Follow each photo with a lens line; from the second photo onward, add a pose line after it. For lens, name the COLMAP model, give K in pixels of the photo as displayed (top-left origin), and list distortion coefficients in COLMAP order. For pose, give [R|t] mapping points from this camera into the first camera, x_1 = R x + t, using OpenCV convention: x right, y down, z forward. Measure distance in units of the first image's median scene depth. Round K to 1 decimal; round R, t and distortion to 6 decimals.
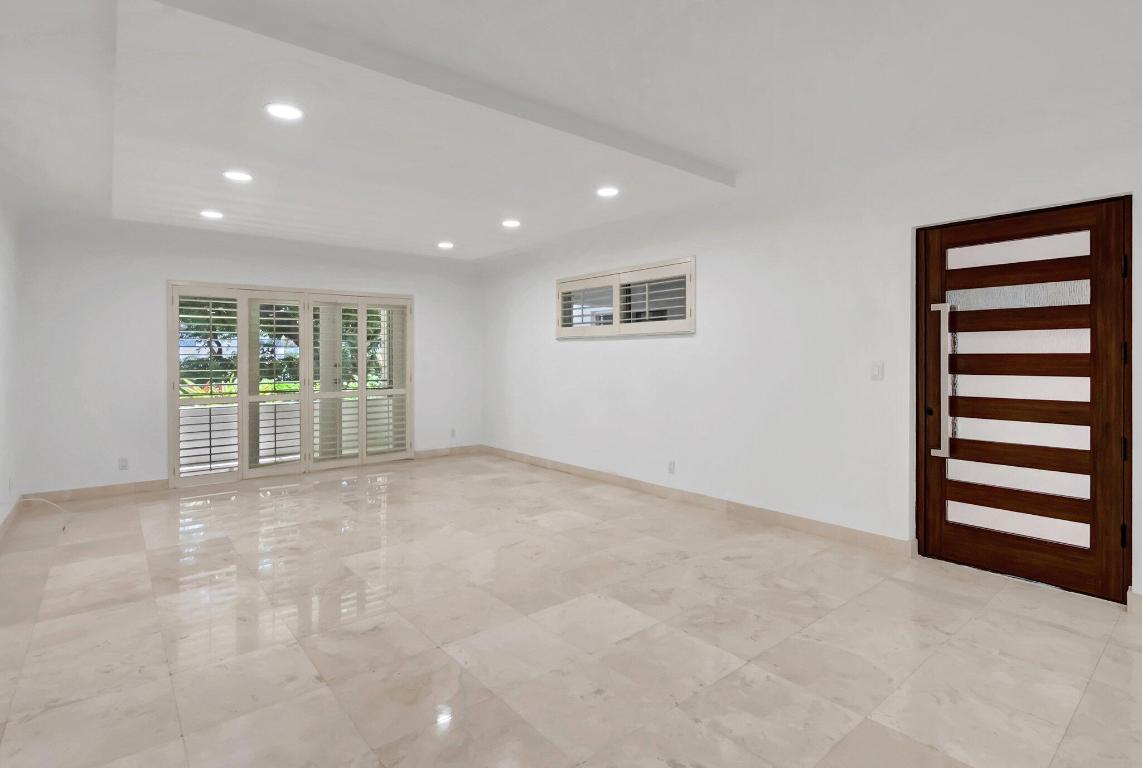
lens RADIAL K [[554.9, 0, 571.1], [0, 554.9, 358.9], [0, 0, 1]] dist [0.001598, -0.000213]
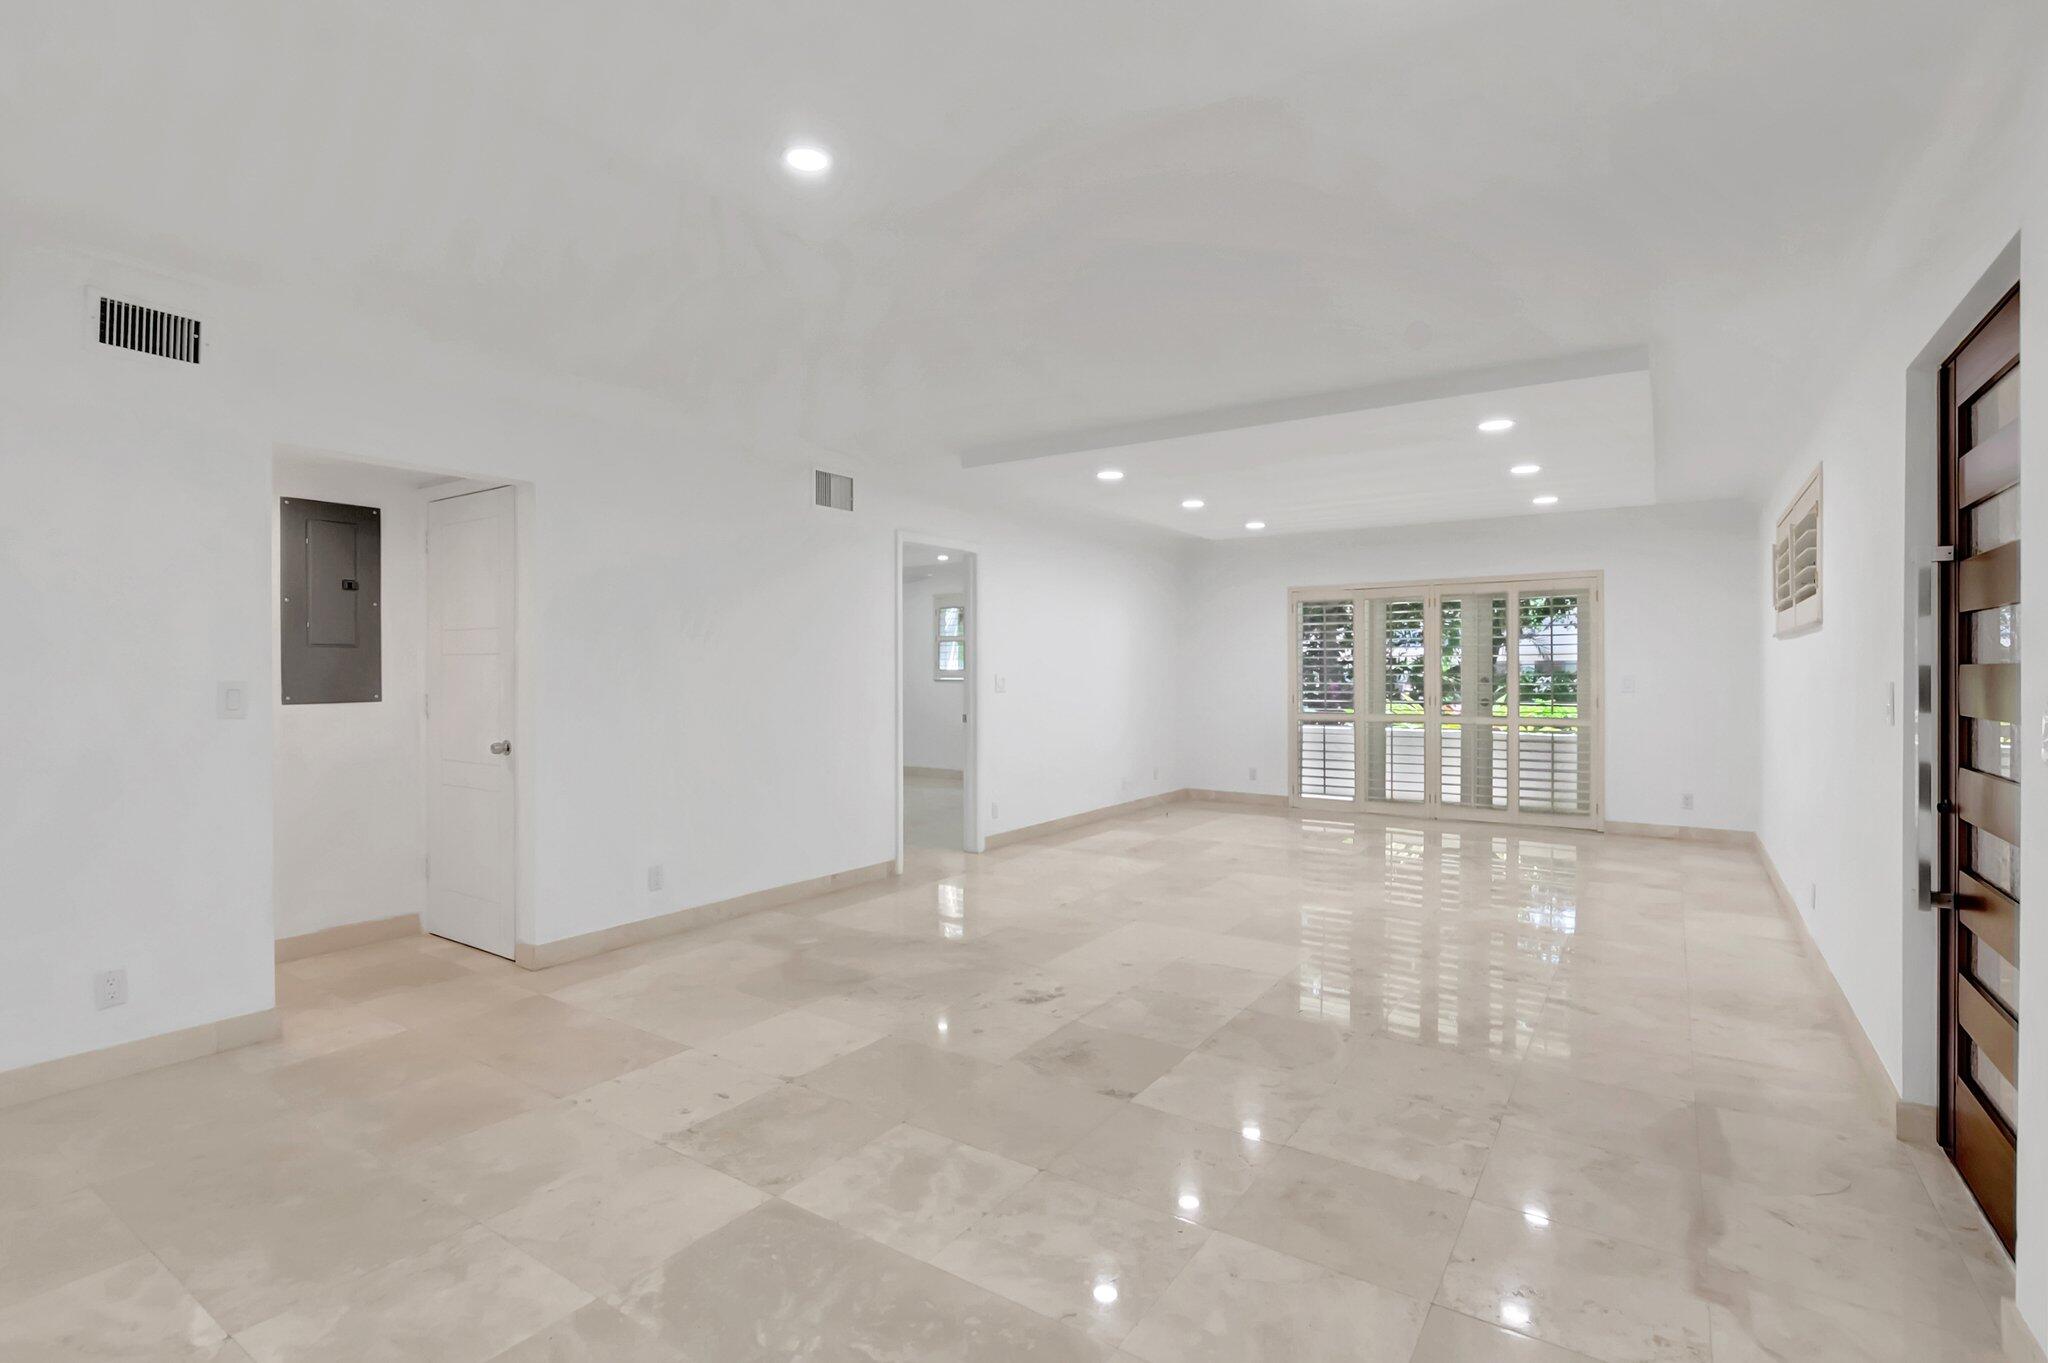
lens RADIAL K [[960.3, 0, 1020.5], [0, 960.3, 664.7], [0, 0, 1]] dist [-0.013451, 0.000568]
pose [[0.290802, 0.000063, -0.956783, 0.669279], [-0.000754, 1.000000, -0.000163, -0.007961], [0.956783, 0.000768, 0.290802, 0.074570]]
